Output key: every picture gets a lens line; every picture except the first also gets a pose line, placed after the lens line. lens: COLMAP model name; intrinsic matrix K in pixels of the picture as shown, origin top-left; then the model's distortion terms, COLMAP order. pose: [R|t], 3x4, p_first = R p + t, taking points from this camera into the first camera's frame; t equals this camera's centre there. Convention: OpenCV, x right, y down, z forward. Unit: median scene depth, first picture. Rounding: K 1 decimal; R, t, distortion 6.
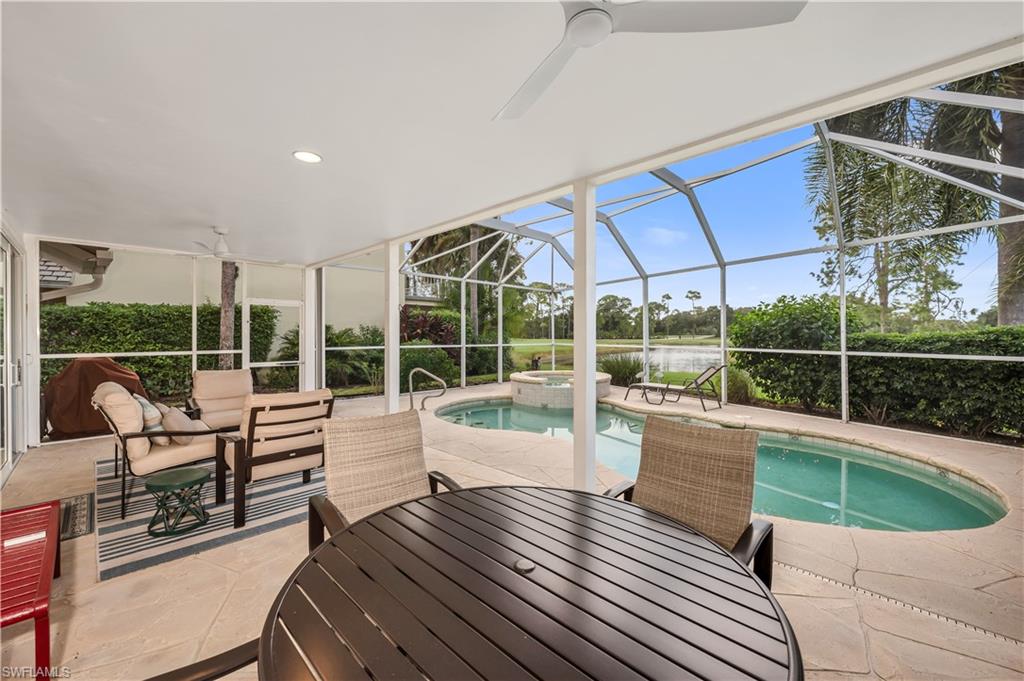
lens RADIAL K [[407.2, 0, 508.5], [0, 407.2, 336.6], [0, 0, 1]] dist [0.001543, -0.000128]
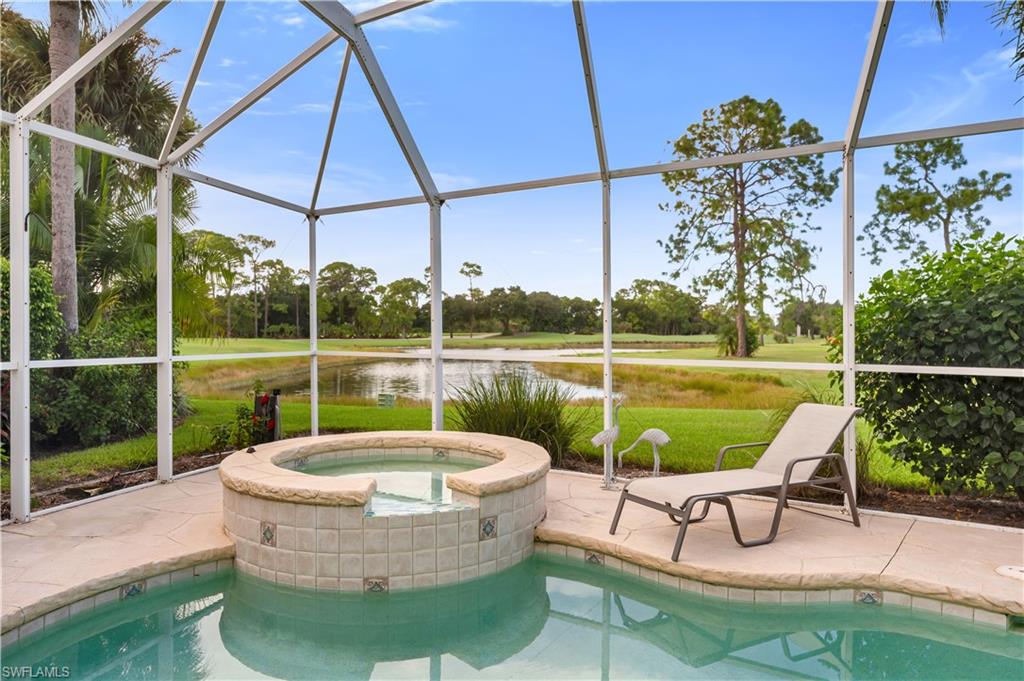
lens RADIAL K [[688.3, 0, 512.0], [0, 688.3, 340.5], [0, 0, 1]] dist [-0.001548, 0.000823]
pose [[0.878649, -0.000040, 0.477468, -0.011230], [-0.004228, 0.999960, 0.007864, 0.000317], [-0.477449, -0.008929, 0.878614, 0.119009]]
